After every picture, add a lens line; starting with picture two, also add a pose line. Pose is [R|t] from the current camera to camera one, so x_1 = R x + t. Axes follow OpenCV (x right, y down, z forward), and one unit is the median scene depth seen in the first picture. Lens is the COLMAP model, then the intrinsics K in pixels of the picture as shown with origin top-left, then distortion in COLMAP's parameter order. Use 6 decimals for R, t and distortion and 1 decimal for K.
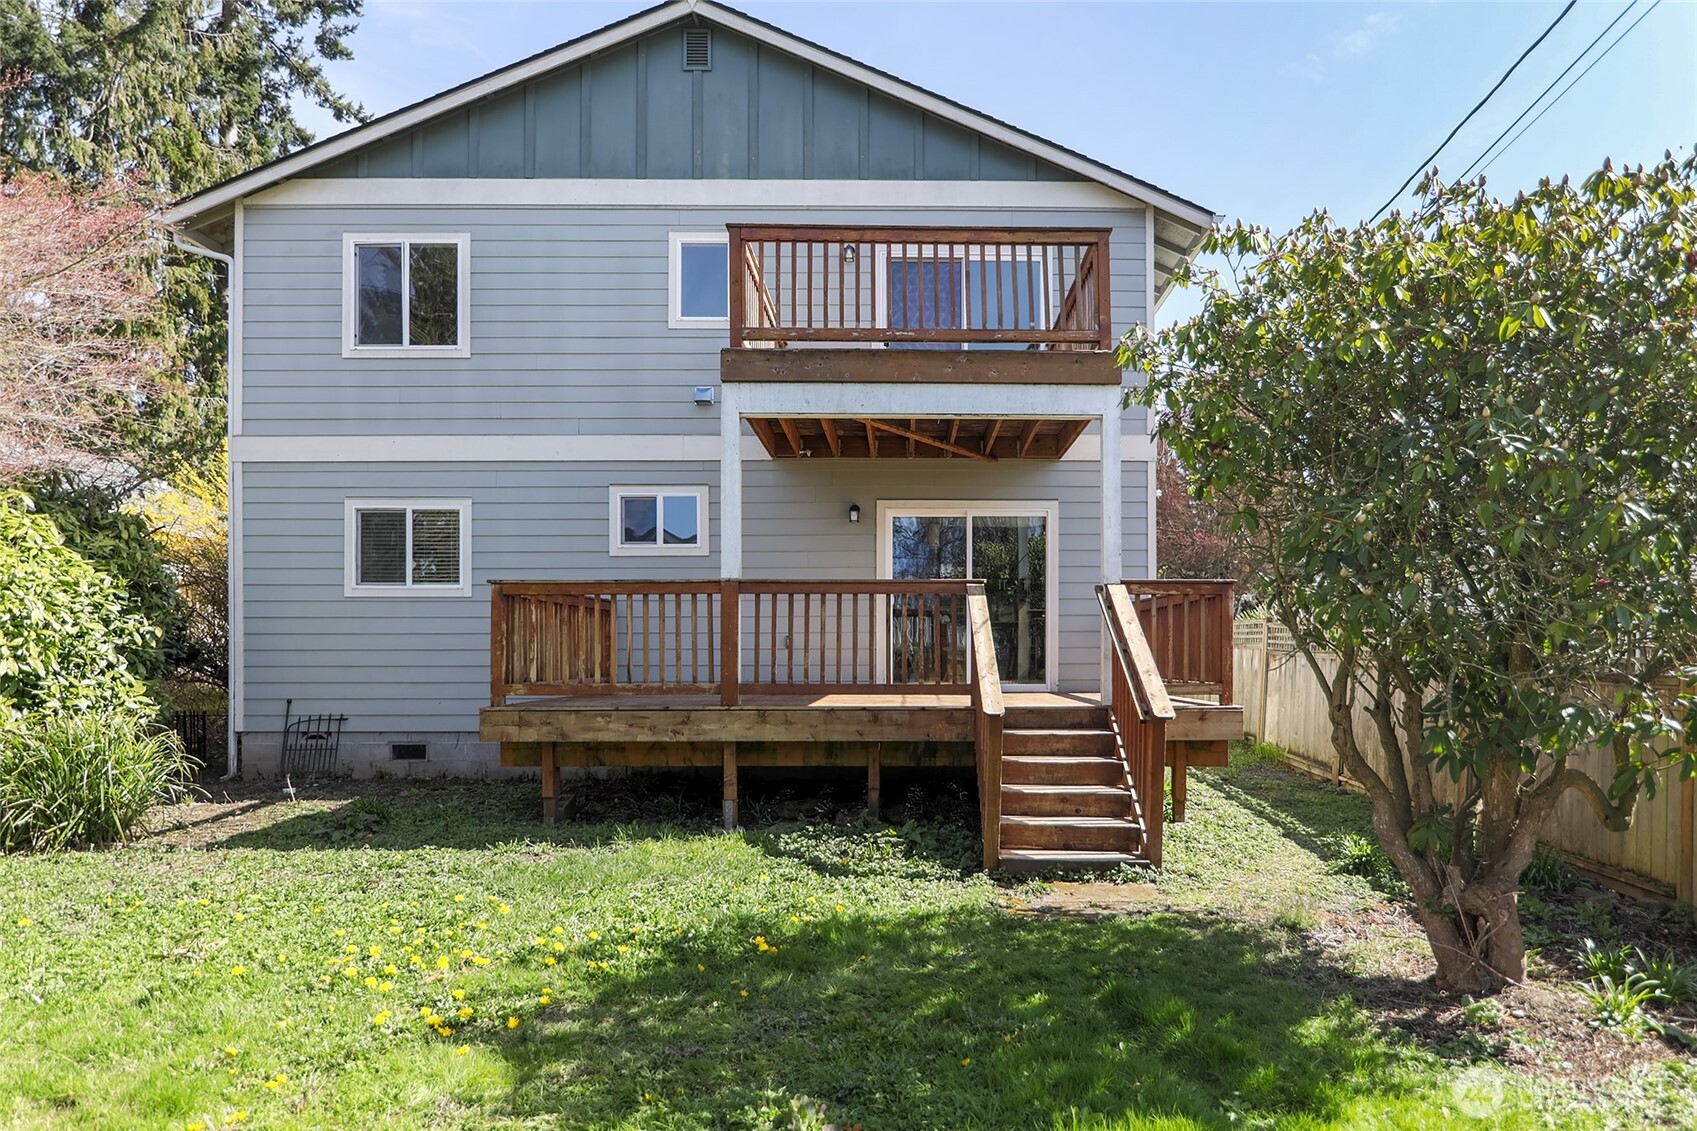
lens RADIAL K [[887.9, 0, 837.7], [0, 887.9, 638.3], [0, 0, 1]] dist [-0.007594, 0.000116]
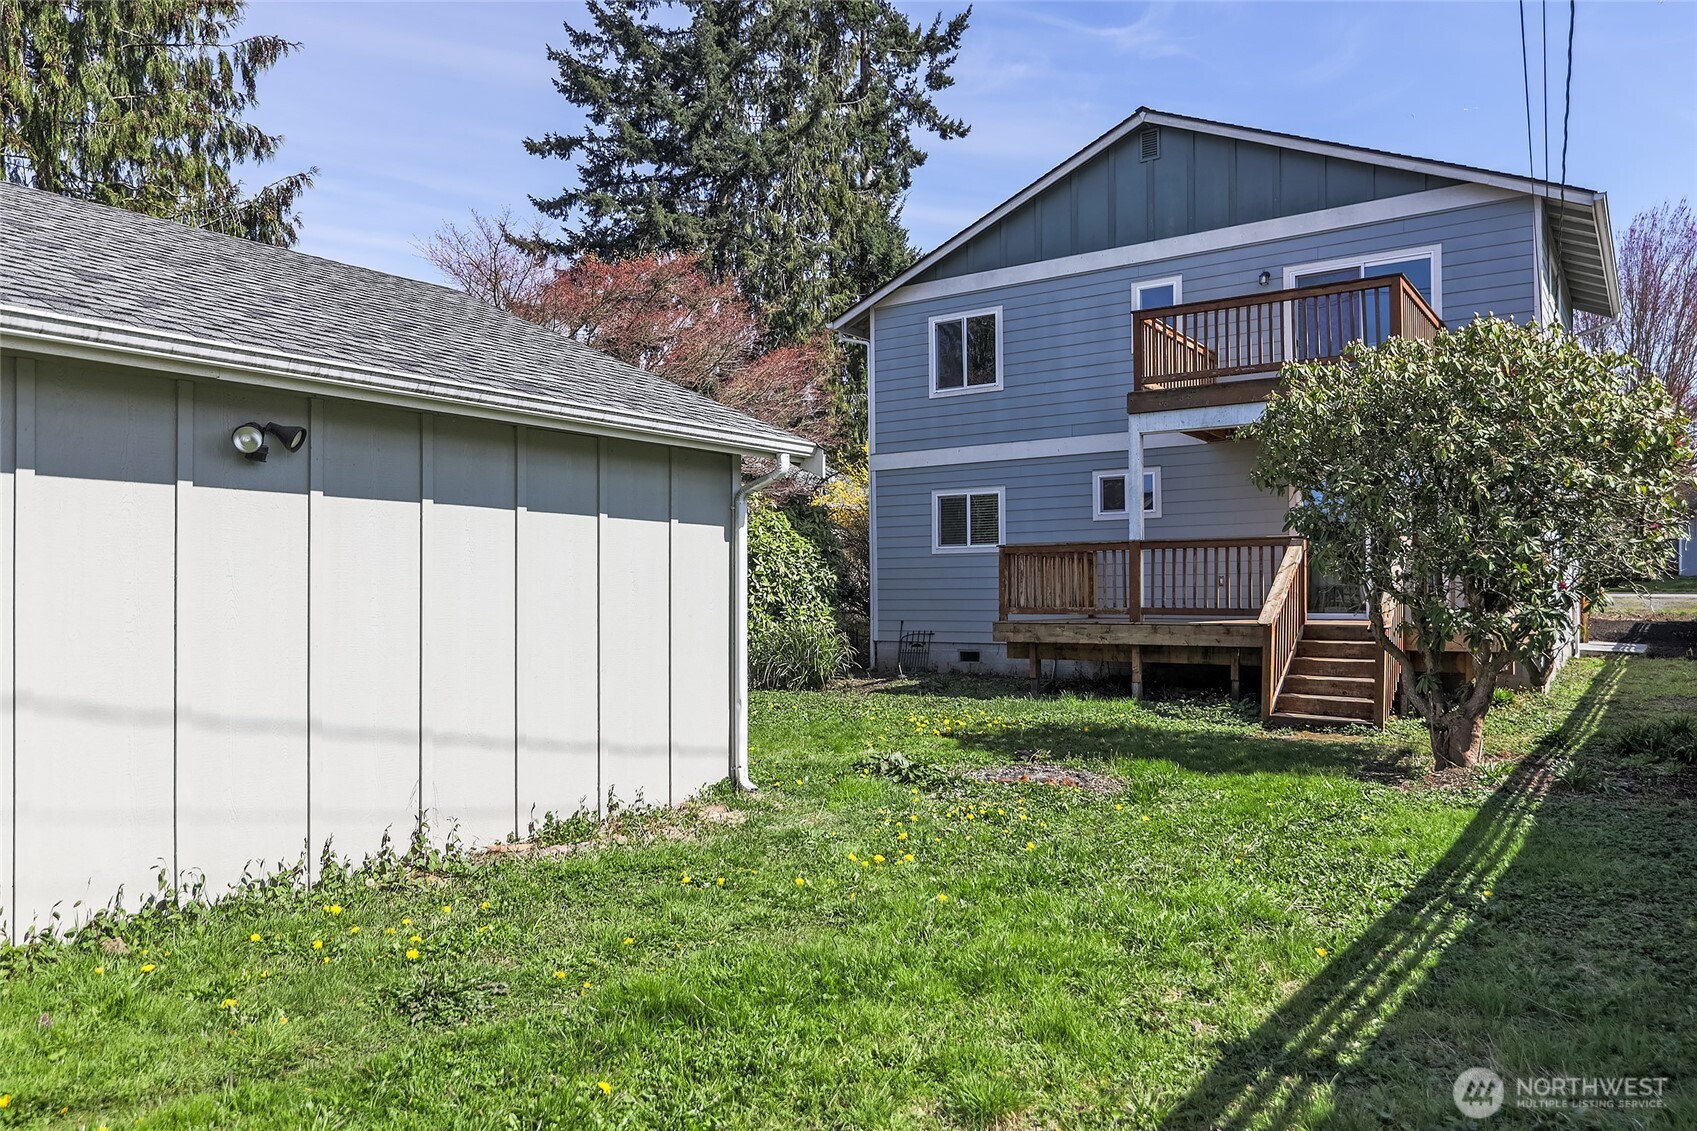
lens RADIAL K [[1114.5, 0, 851.2], [0, 1114.5, 571.2], [0, 0, 1]] dist [-0.001432, 0.000392]
pose [[0.812353, -0.014562, -0.582985, 0.458847], [0.008993, 0.999882, -0.012445, 0.005472], [0.583097, 0.004867, 0.812388, -0.655957]]
